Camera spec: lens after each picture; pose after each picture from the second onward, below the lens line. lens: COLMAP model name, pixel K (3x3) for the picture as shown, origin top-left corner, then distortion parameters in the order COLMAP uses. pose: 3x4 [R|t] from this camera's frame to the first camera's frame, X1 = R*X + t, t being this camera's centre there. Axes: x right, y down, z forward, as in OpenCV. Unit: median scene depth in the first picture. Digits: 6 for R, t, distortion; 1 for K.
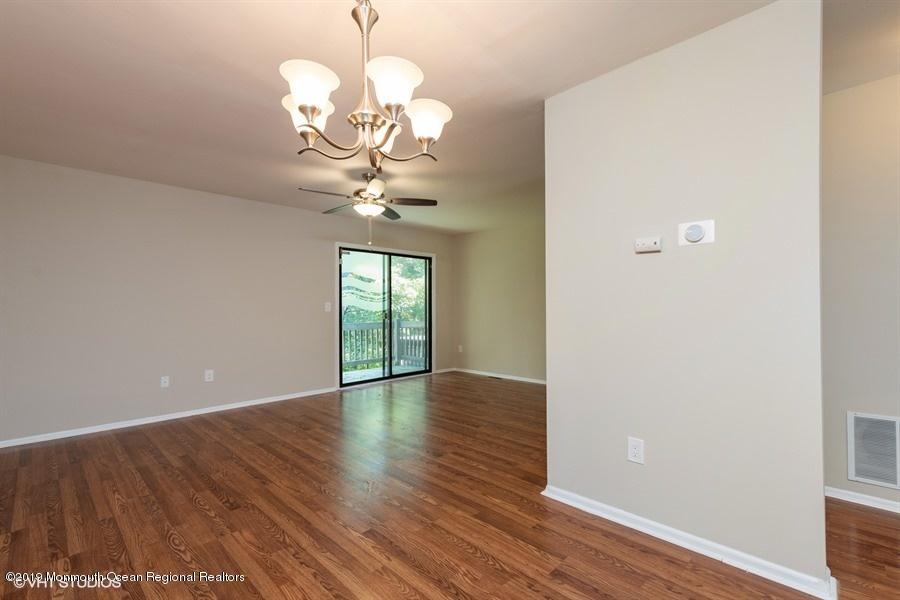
lens RADIAL K [[400.0, 0, 453.5], [0, 400.0, 310.0], [0, 0, 1]] dist [0.013924, -0.005016]
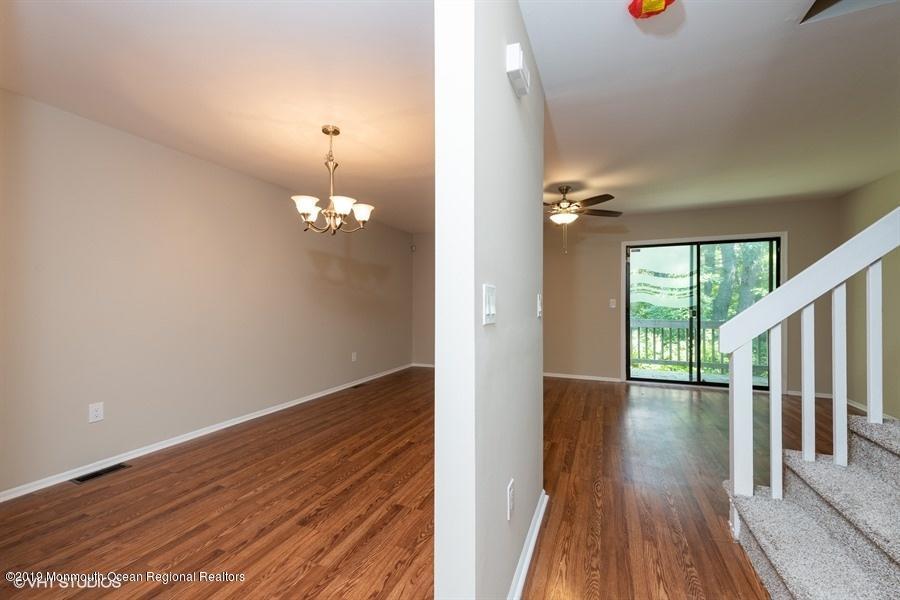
lens RADIAL K [[365.9, 0, 451.3], [0, 365.9, 303.0], [0, 0, 1]] dist [0.001557, 0.000055]
pose [[0.359223, 0.002110, -0.933249, 0.447818], [-0.007940, 0.999968, -0.000795, -0.003614], [0.933218, 0.007695, 0.359229, 0.226788]]
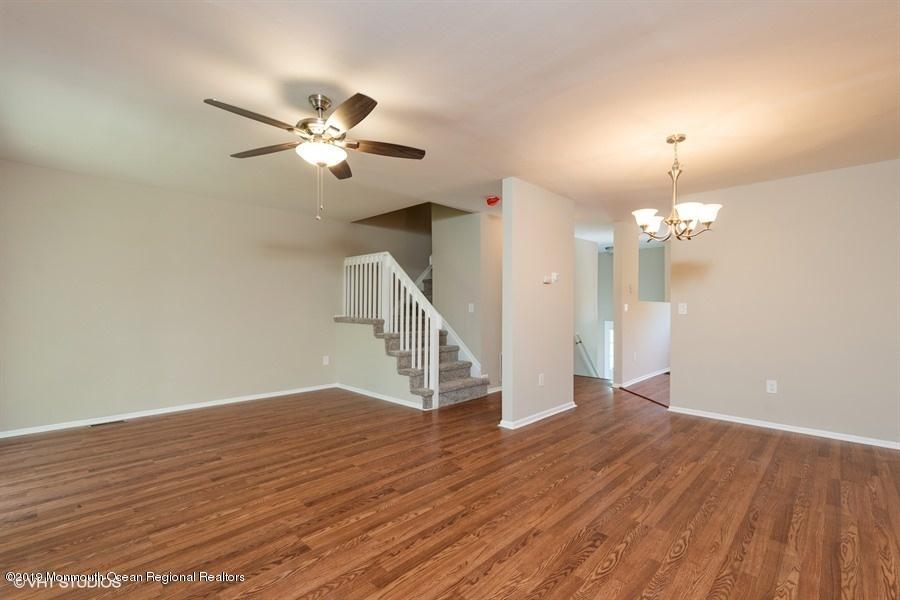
lens RADIAL K [[400.0, 0, 453.5], [0, 400.0, 310.0], [0, 0, 1]] dist [0.013924, -0.005016]
pose [[-0.003755, -0.002077, 0.999991, -0.588996], [0.002984, 0.999993, 0.002088, -0.003196], [-0.999989, 0.002991, -0.003748, 0.547871]]
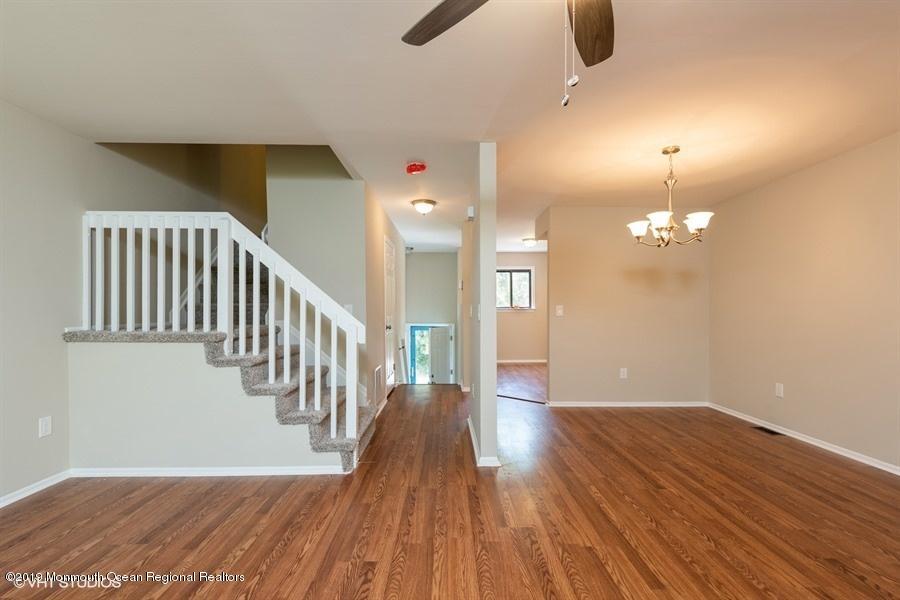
lens RADIAL K [[400.0, 0, 453.5], [0, 400.0, 310.0], [0, 0, 1]] dist [0.013924, -0.005016]
pose [[-0.705610, 0.004858, 0.708583, -0.240122], [0.008833, 0.999959, 0.001941, -0.007421], [-0.708545, 0.007629, -0.705624, 0.867403]]
